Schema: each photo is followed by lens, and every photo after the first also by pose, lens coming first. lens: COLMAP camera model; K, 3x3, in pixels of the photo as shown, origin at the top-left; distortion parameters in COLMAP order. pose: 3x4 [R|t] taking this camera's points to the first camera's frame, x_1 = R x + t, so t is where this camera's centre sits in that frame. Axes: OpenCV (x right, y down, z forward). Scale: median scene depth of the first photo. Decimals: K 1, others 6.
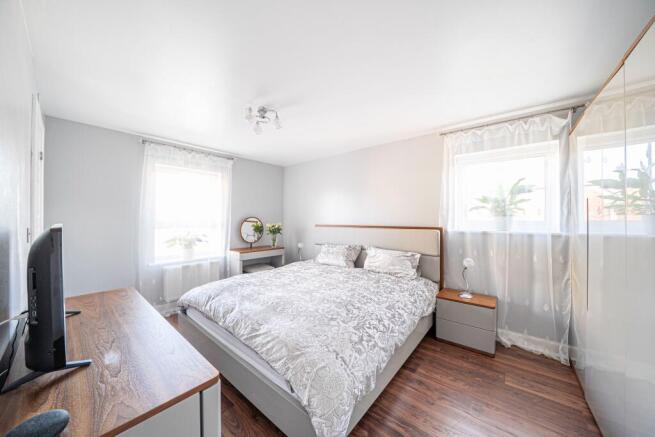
lens RADIAL K [[226.2, 0, 324.6], [0, 226.2, 218.7], [0, 0, 1]] dist [-0.012727, -0.000050]
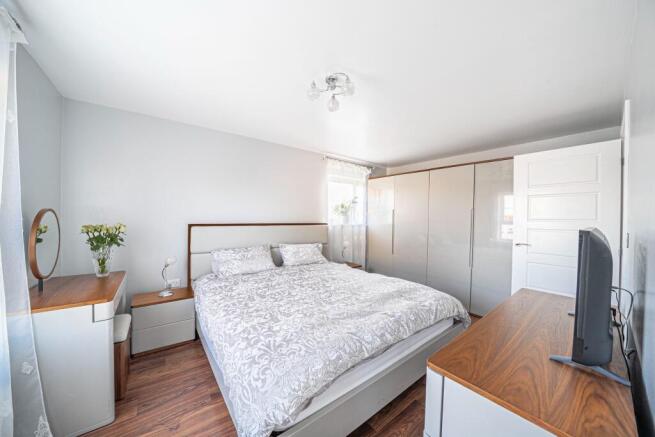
lens RADIAL K [[226.2, 0, 327.8], [0, 226.2, 218.9], [0, 0, 1]] dist [-0.012727, -0.000050]
pose [[0.196000, -0.008190, 0.980570, -0.925589], [-0.016117, 0.999803, 0.011572, -0.003498], [-0.980471, -0.018072, 0.195830, 0.753207]]
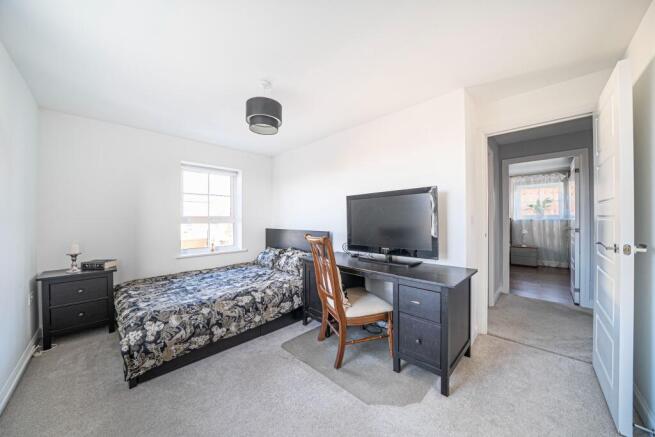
lens RADIAL K [[226.2, 0, 326.2], [0, 226.2, 220.1], [0, 0, 1]] dist [-0.012727, -0.000050]
pose [[0.996017, -0.008085, -0.088792, -1.171273], [0.008685, 0.999942, 0.006378, 0.030938], [0.088736, -0.007124, 0.996030, -1.466468]]
